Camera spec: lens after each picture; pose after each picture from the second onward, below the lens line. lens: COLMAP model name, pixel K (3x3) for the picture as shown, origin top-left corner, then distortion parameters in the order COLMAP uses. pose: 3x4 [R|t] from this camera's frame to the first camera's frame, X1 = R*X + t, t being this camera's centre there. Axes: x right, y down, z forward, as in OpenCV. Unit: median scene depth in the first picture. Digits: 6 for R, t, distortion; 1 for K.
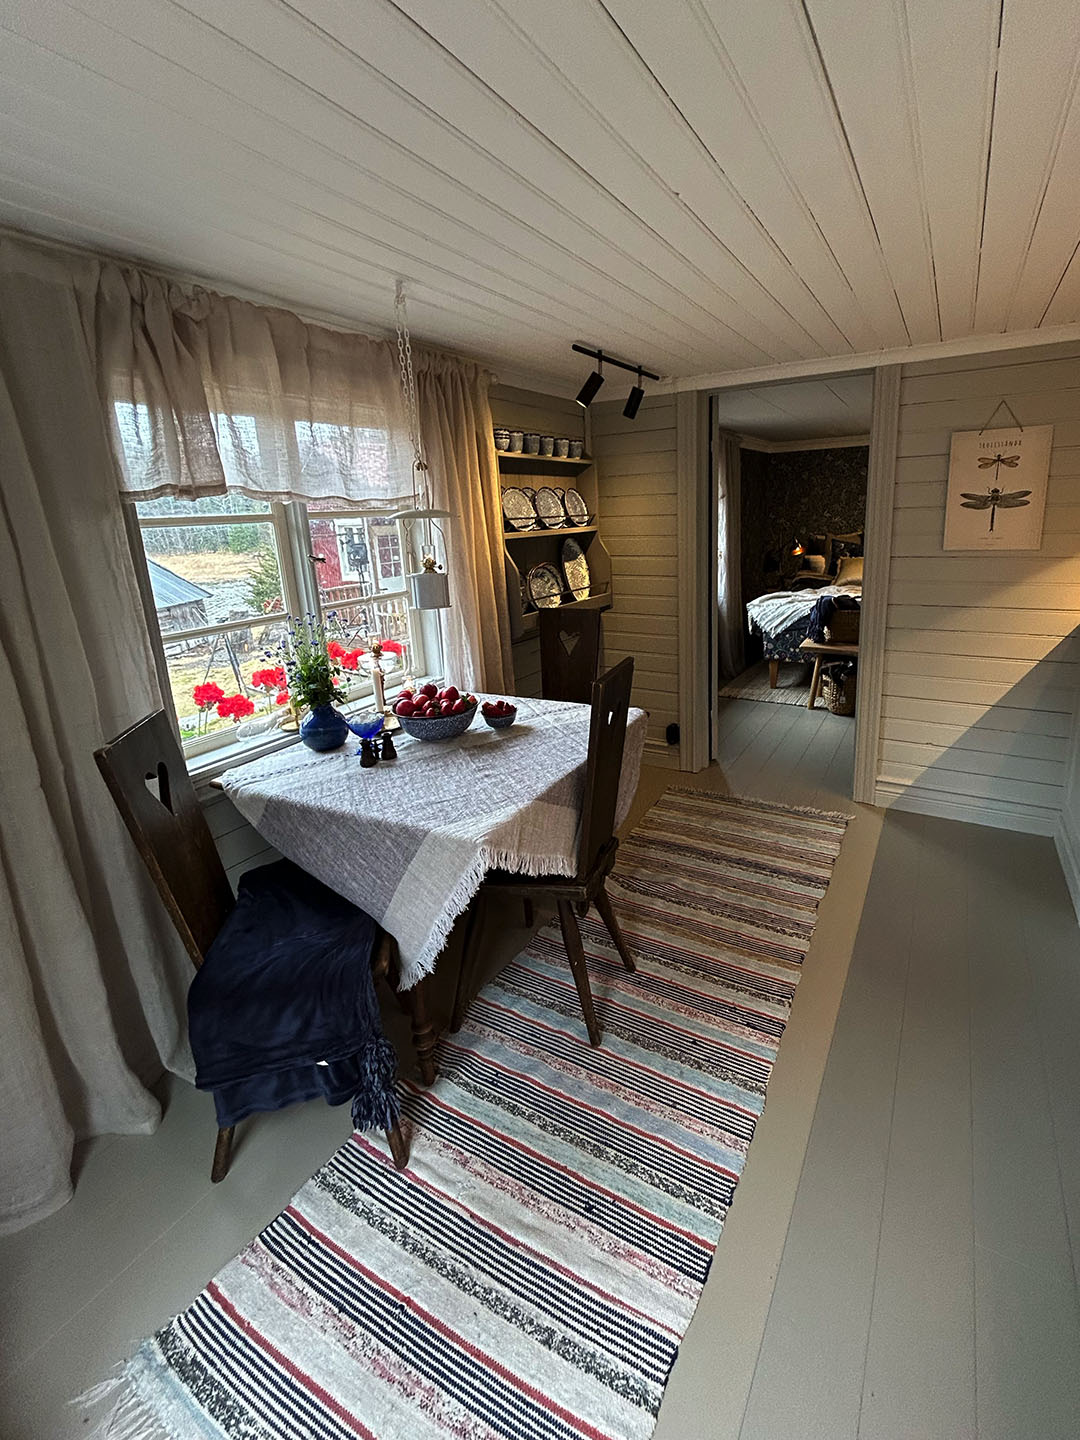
lens RADIAL K [[643.3, 0, 606.2], [0, 643.3, 657.9], [0, 0, 1]] dist [0.008771, -0.002805]
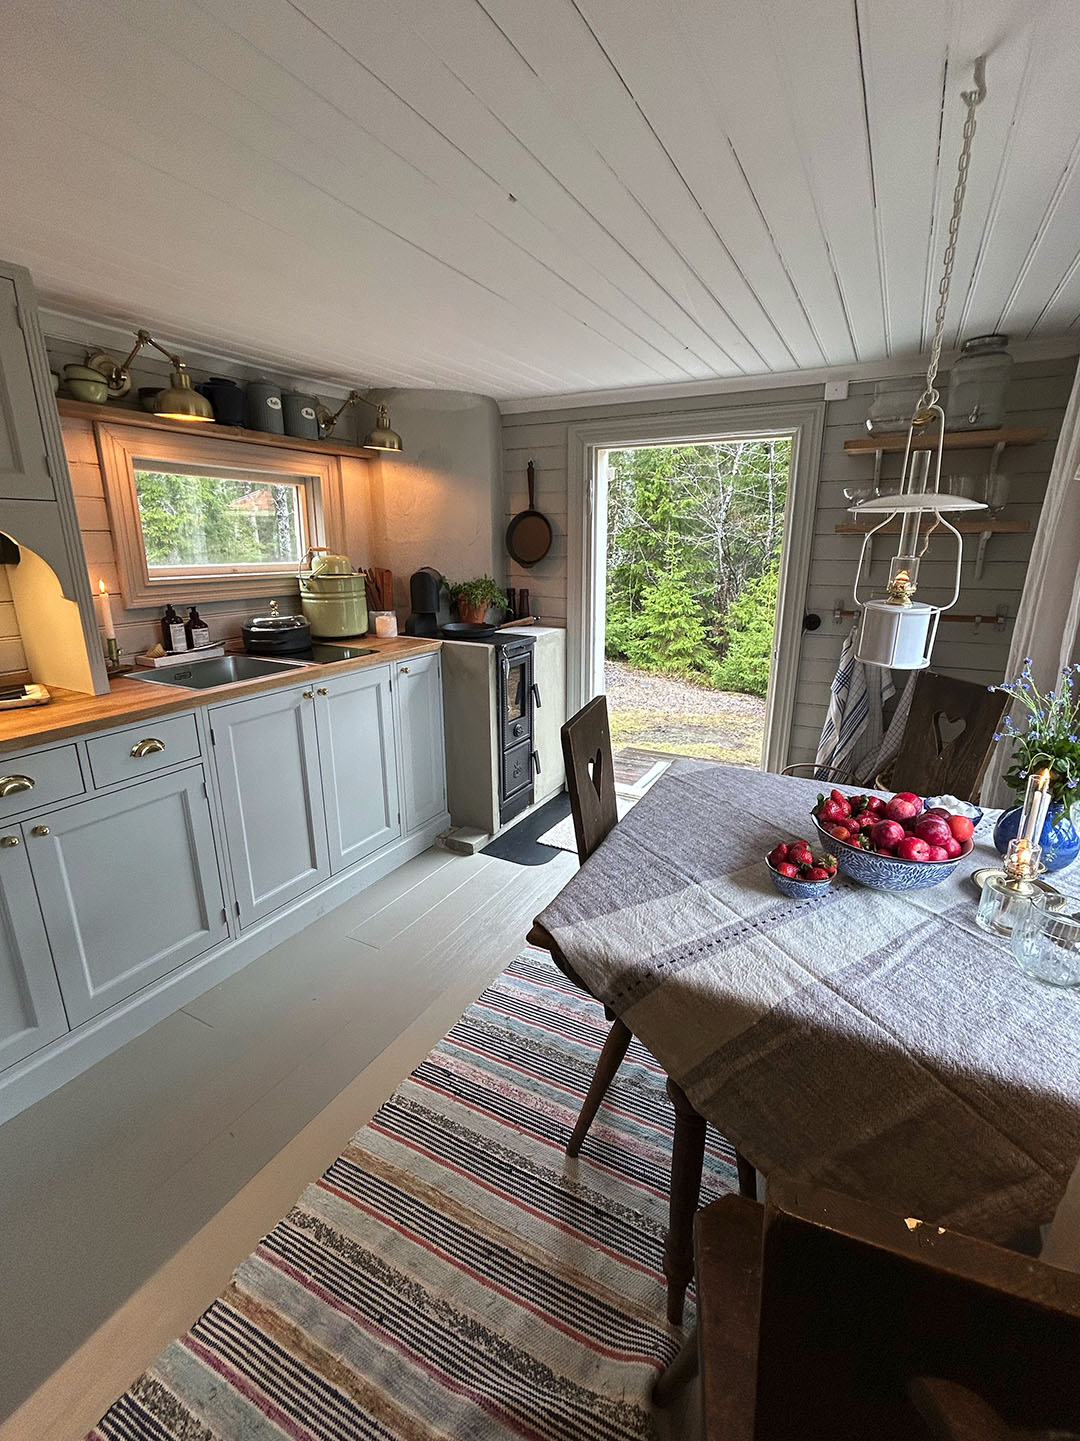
lens RADIAL K [[643.7, 0, 558.1], [0, 643.7, 707.5], [0, 0, 1]] dist [0.008771, -0.002805]
pose [[-0.999514, 0.030936, -0.003940, 0.060531], [0.025441, 0.881937, 0.470680, -0.431744], [0.018036, 0.470351, -0.882295, 1.974830]]
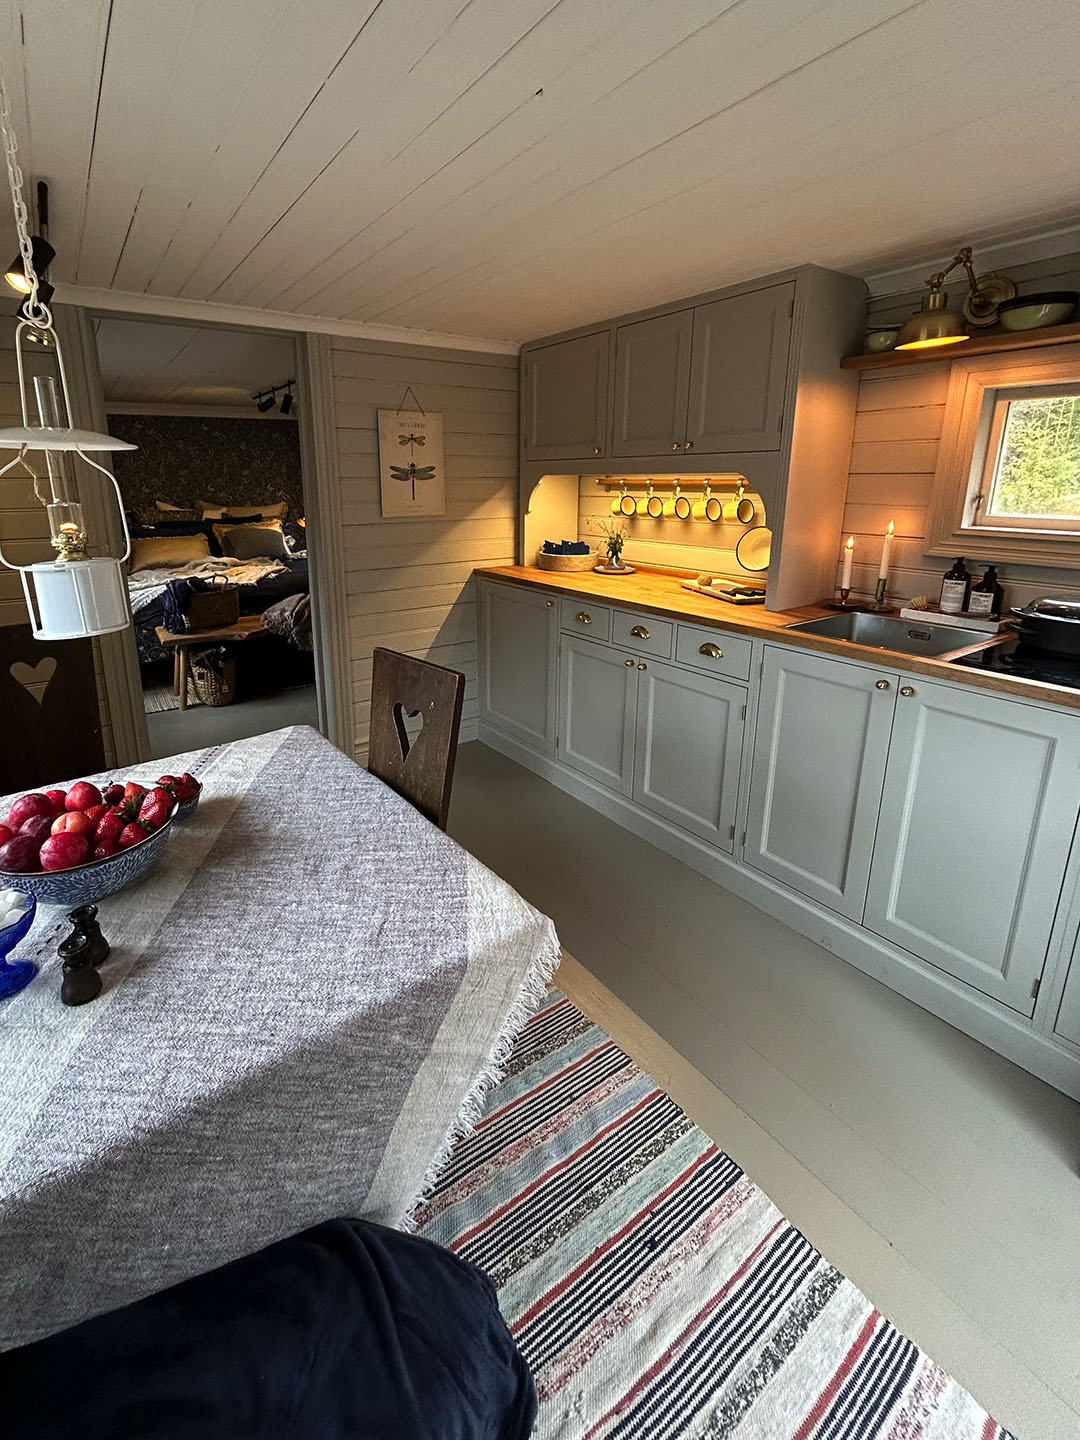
lens RADIAL K [[643.3, 0, 492.9], [0, 643.3, 635.1], [0, 0, 1]] dist [0.008771, -0.002805]
pose [[0.465785, -0.173819, 0.867658, -0.694664], [0.185417, 0.977923, 0.096371, -0.078855], [-0.865254, 0.115991, 0.487731, 0.614165]]
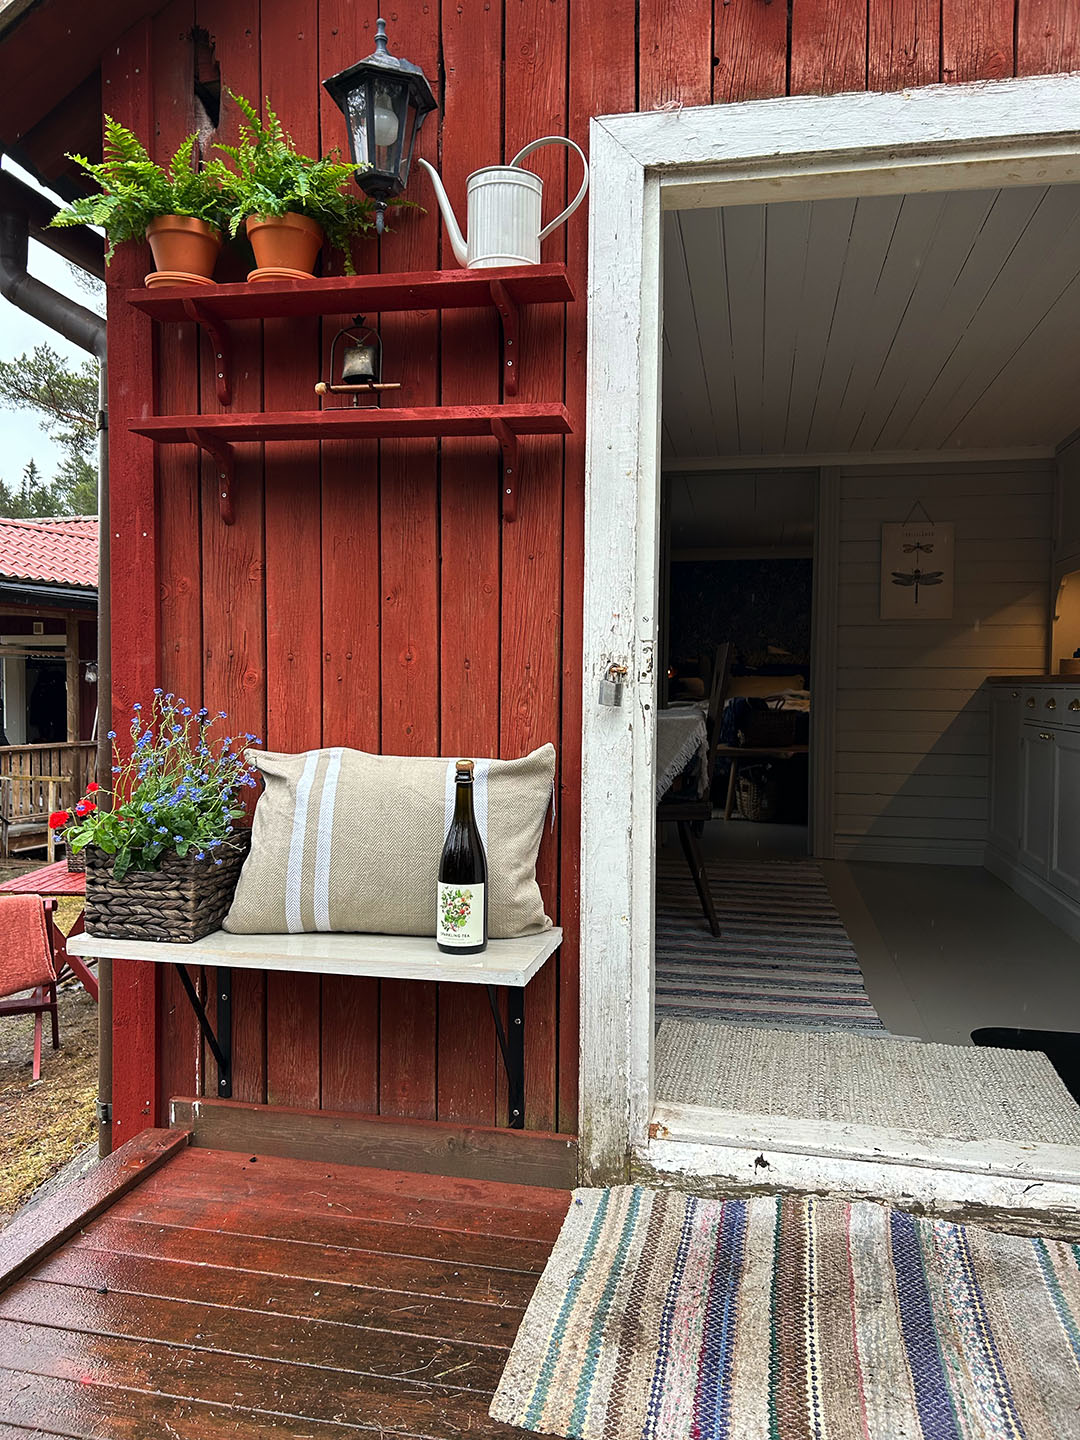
lens RADIAL K [[1089.6, 0, 532.8], [0, 1089.6, 726.9], [0, 0, 1]] dist [0.005895, -0.003956]
pose [[0.957717, 0.033123, 0.285797, -1.189007], [0.021901, 0.982075, -0.187211, 0.709343], [-0.286876, 0.185555, 0.939825, -1.189701]]
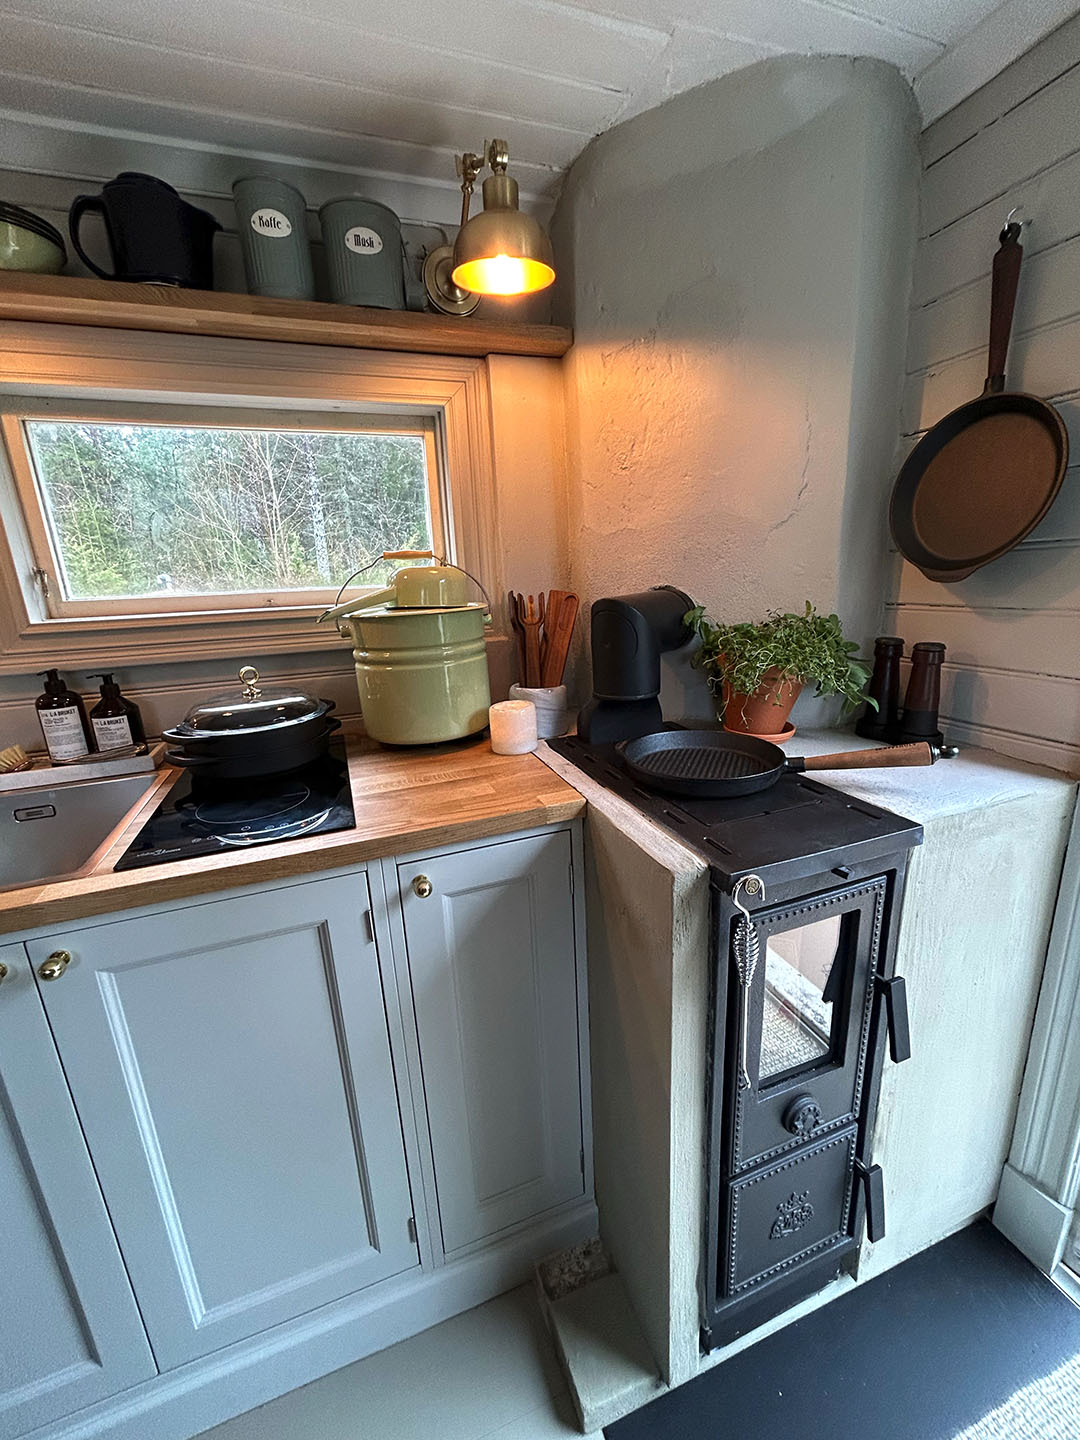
lens RADIAL K [[583.6, 0, 539.4], [0, 583.6, 724.3], [0, 0, 1]] dist [-0.001826, -0.000035]
pose [[-0.744122, -0.099121, 0.660650, 0.034878], [0.221890, 0.896114, 0.384375, -0.008320], [-0.630117, 0.432613, -0.644824, 0.519095]]
